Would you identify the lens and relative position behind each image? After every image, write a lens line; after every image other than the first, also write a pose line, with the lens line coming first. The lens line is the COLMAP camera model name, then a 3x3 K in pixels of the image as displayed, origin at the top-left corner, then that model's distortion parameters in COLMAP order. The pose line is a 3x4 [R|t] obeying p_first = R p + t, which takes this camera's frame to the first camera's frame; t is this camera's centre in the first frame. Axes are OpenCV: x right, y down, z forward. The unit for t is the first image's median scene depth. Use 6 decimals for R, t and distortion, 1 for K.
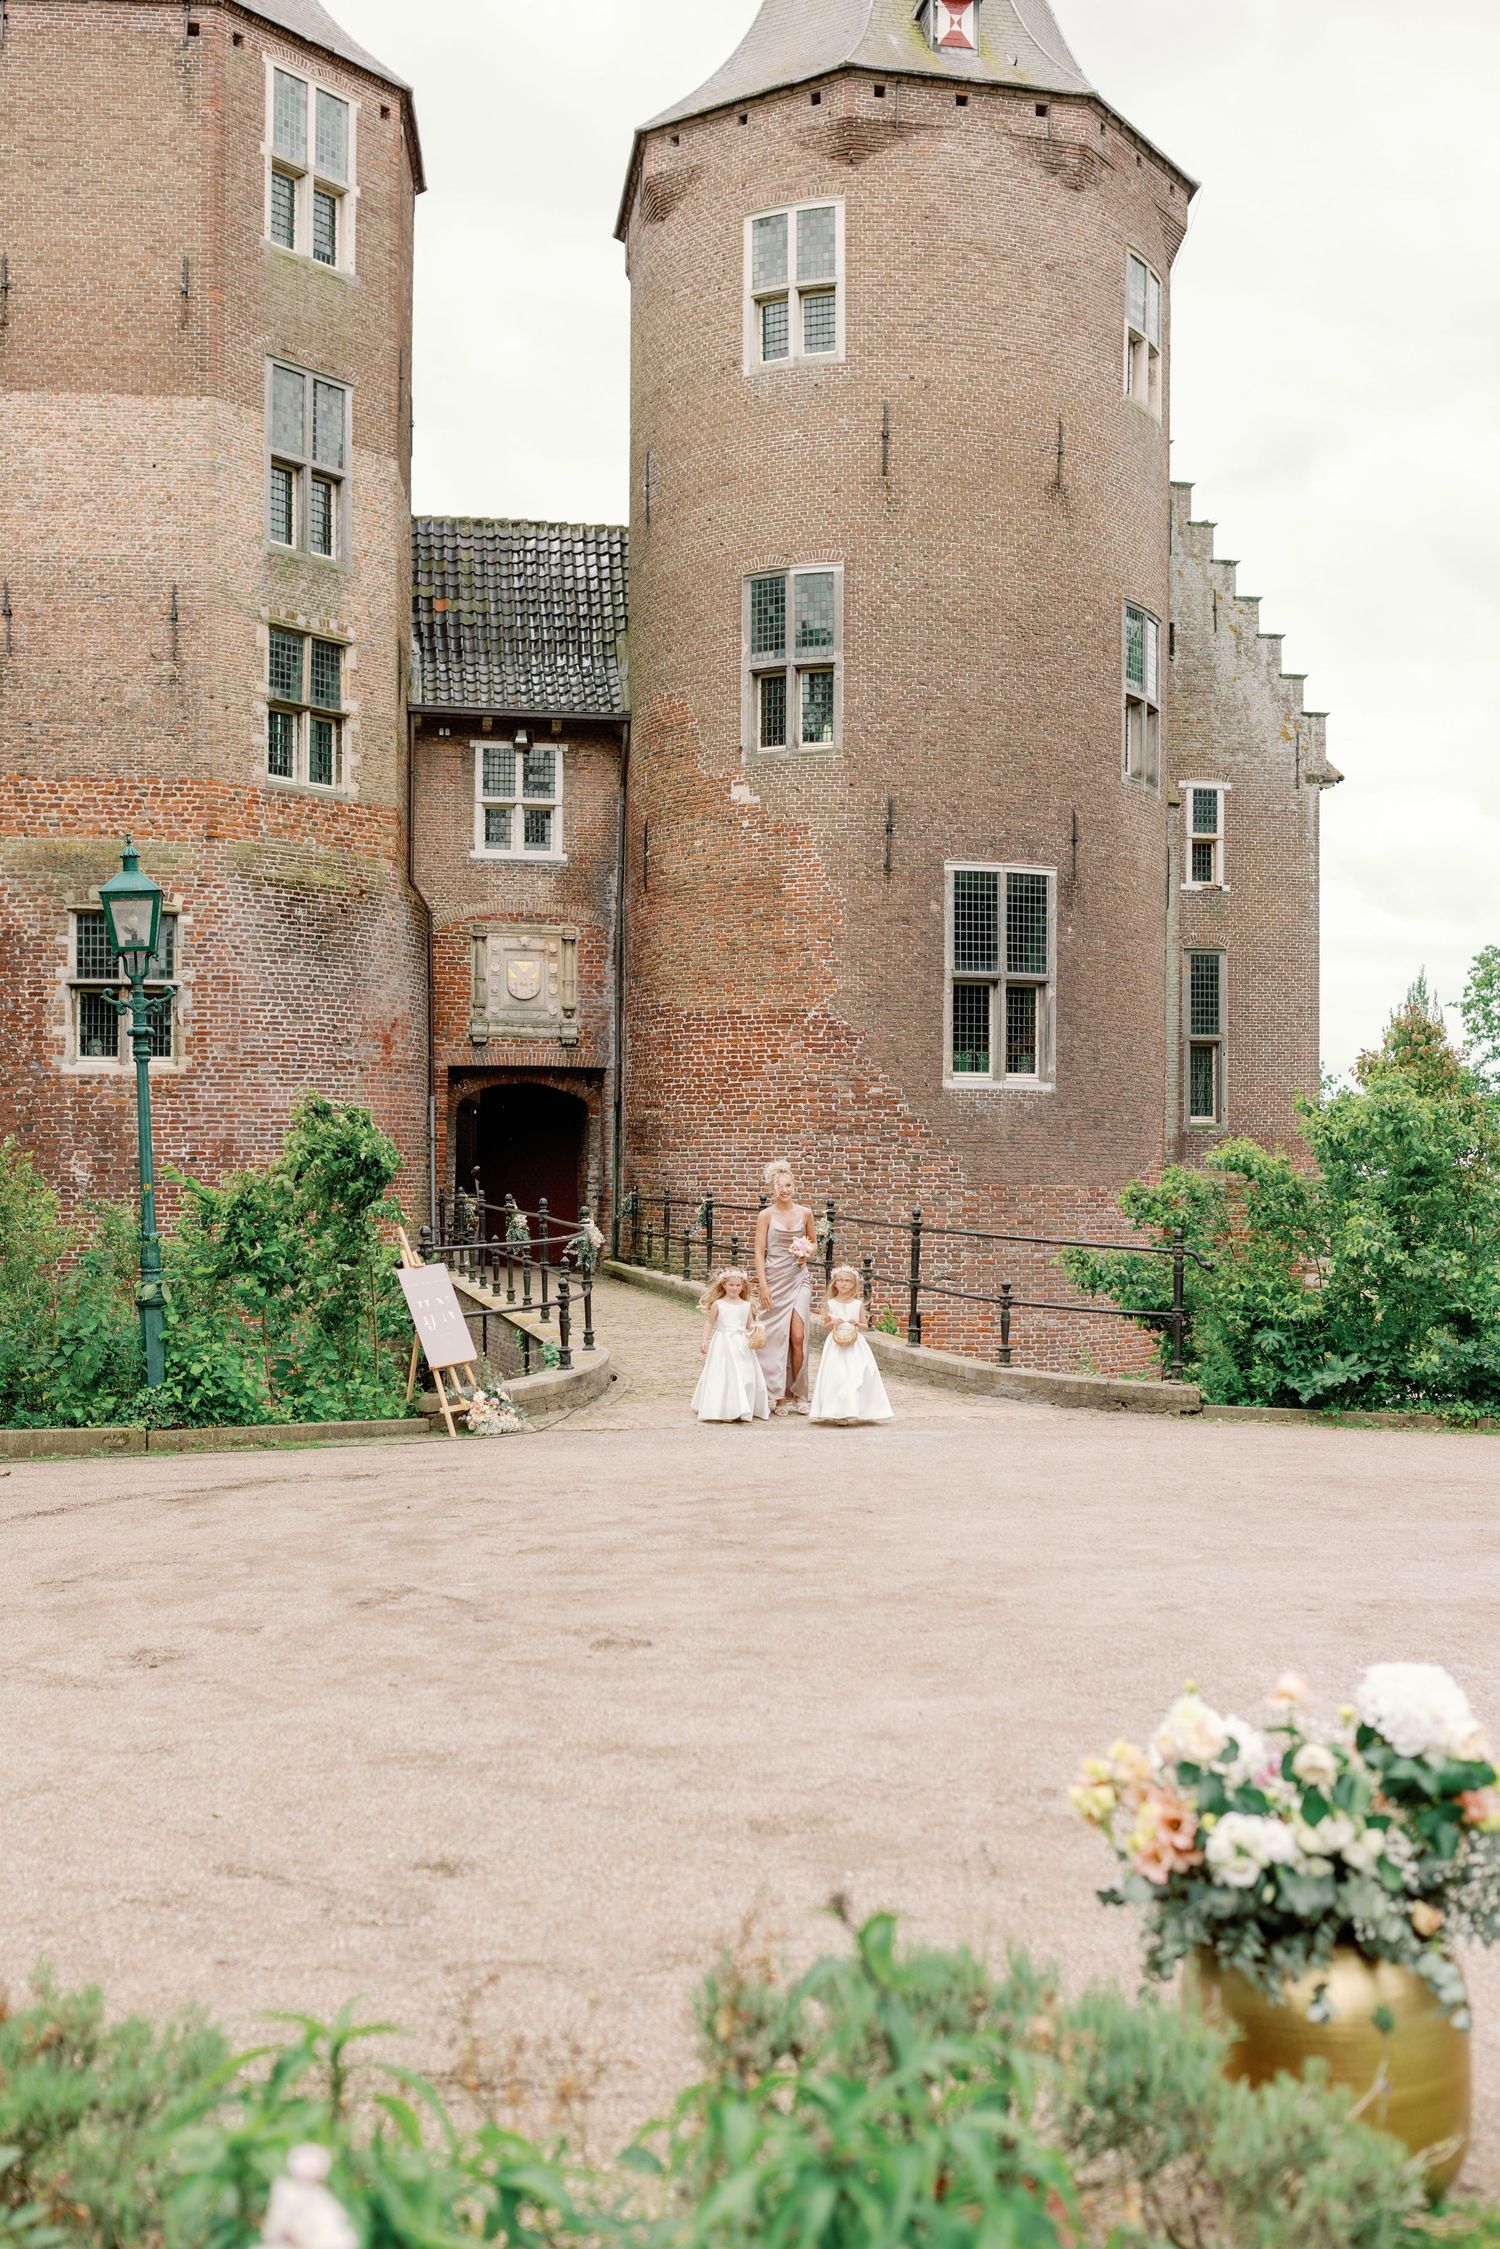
lens RADIAL K [[2339.4, 0, 761.2], [0, 2339.4, 1193.1], [0, 0, 1]] dist [0.012114, -0.023536]
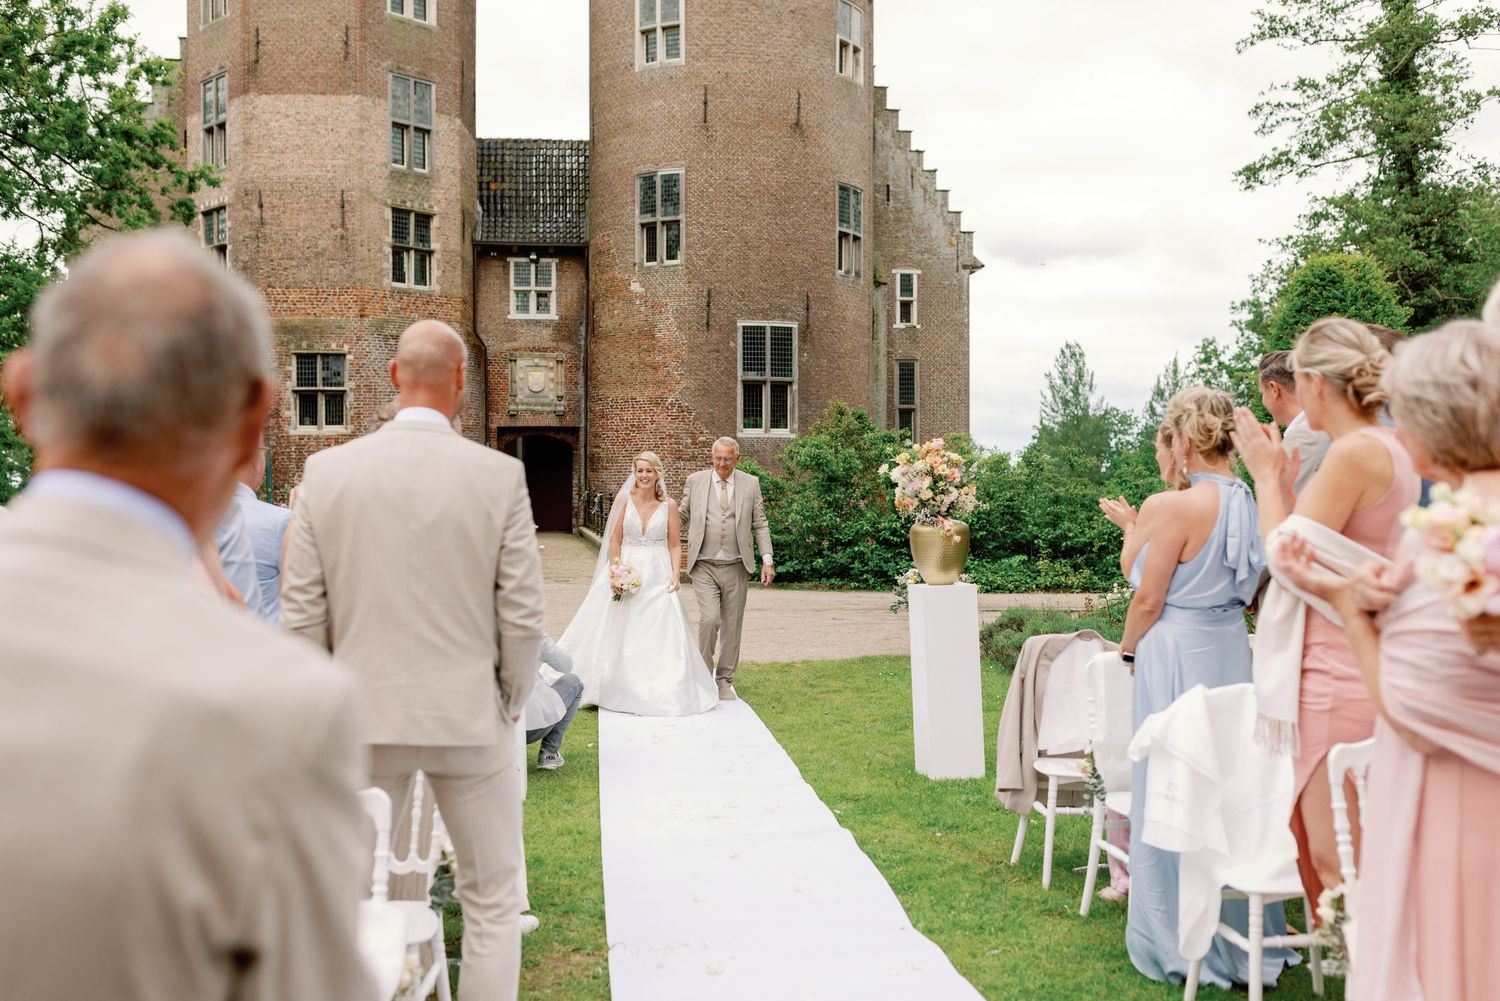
lens RADIAL K [[1504.7, 0, 745.5], [0, 1504.7, 521.6], [0, 0, 1]] dist [0.008339, -0.024437]
pose [[0.998584, -0.006258, -0.052827, 0.148573], [0.007292, 0.999785, 0.019410, 0.001506], [0.052694, -0.019768, 0.998415, -0.253965]]
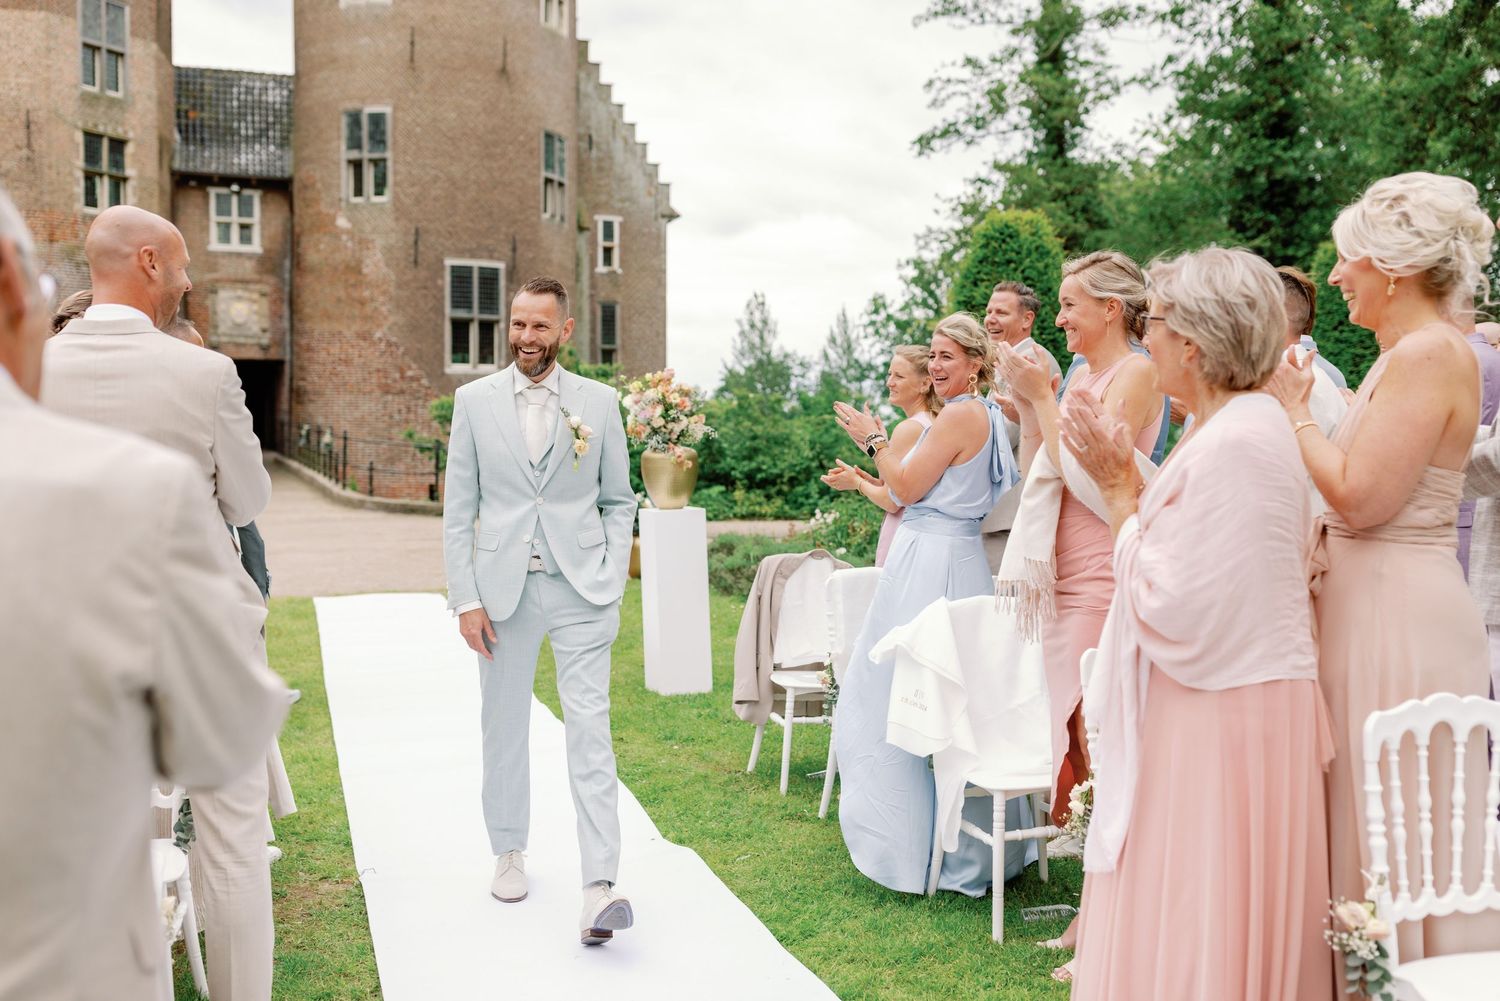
lens RADIAL K [[1412.2, 0, 750.0], [0, 1412.2, 500.5], [0, 0, 1]] dist [0.009629, -0.019893]
pose [[0.987536, -0.006338, 0.157268, 0.143017], [-0.001690, 0.998705, 0.050857, 0.003059], [-0.157386, -0.050489, 0.986246, -0.246496]]
